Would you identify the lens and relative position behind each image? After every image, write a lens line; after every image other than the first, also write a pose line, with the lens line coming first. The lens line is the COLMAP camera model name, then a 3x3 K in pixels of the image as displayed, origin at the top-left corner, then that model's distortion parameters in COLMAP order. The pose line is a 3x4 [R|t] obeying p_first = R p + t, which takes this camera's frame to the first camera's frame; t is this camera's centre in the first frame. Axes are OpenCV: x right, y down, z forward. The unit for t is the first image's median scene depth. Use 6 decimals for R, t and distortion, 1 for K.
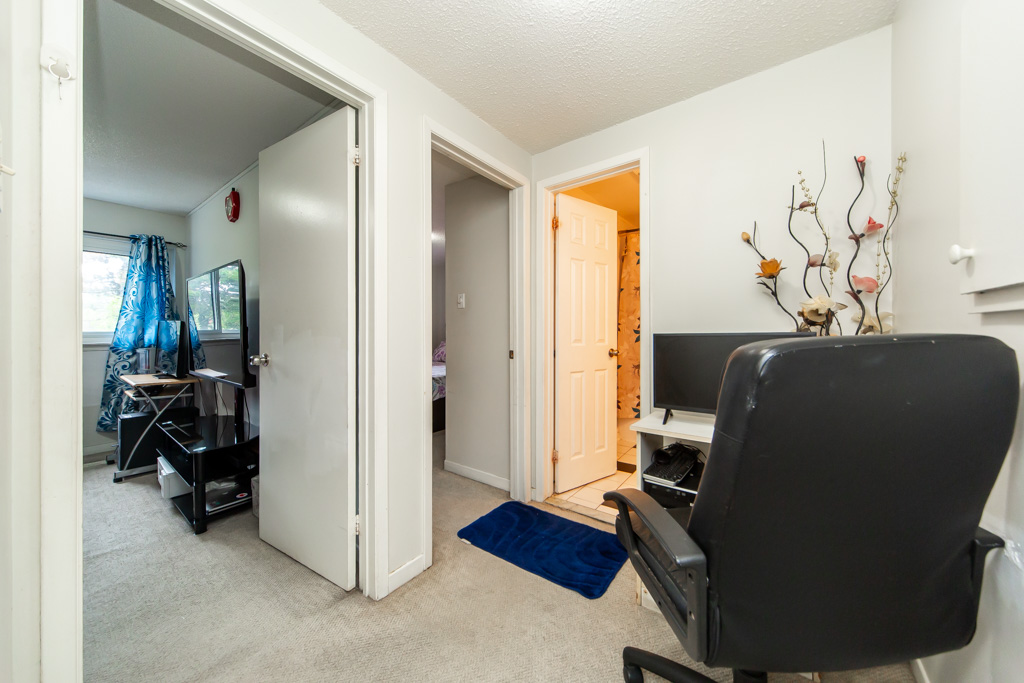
lens RADIAL K [[355.3, 0, 510.4], [0, 355.3, 340.9], [0, 0, 1]] dist [0.004154, -0.000140]
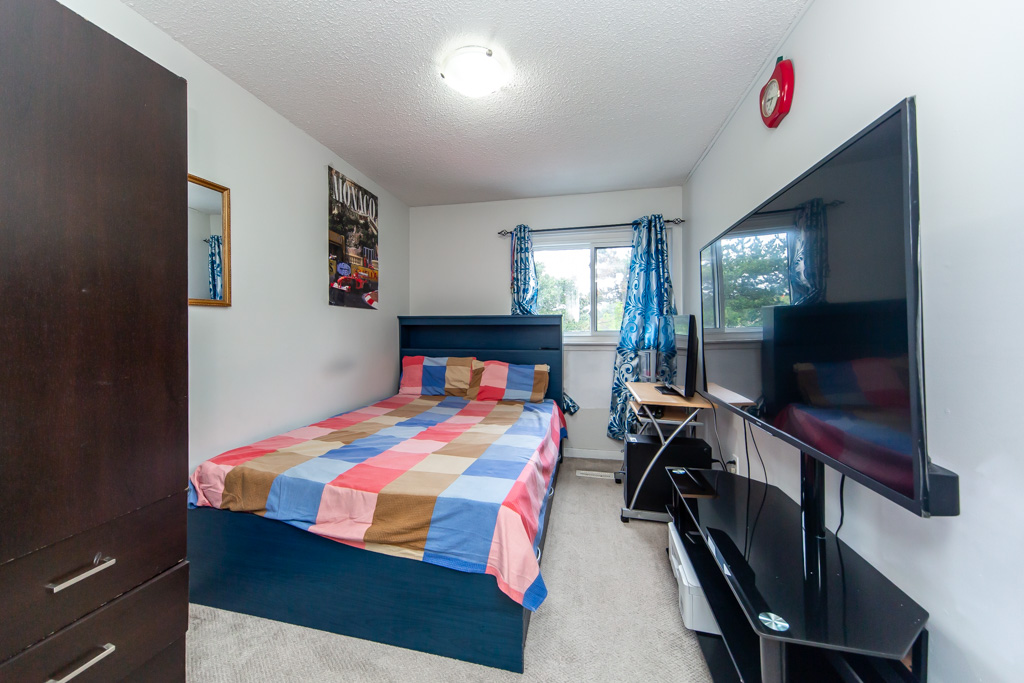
lens RADIAL K [[355.3, 0, 510.4], [0, 355.3, 340.9], [0, 0, 1]] dist [0.004154, -0.000140]
pose [[0.425807, 0.009213, -0.904767, -0.400821], [0.003063, 0.999928, 0.011624, -0.012156], [0.904809, -0.007721, 0.425748, 0.353578]]
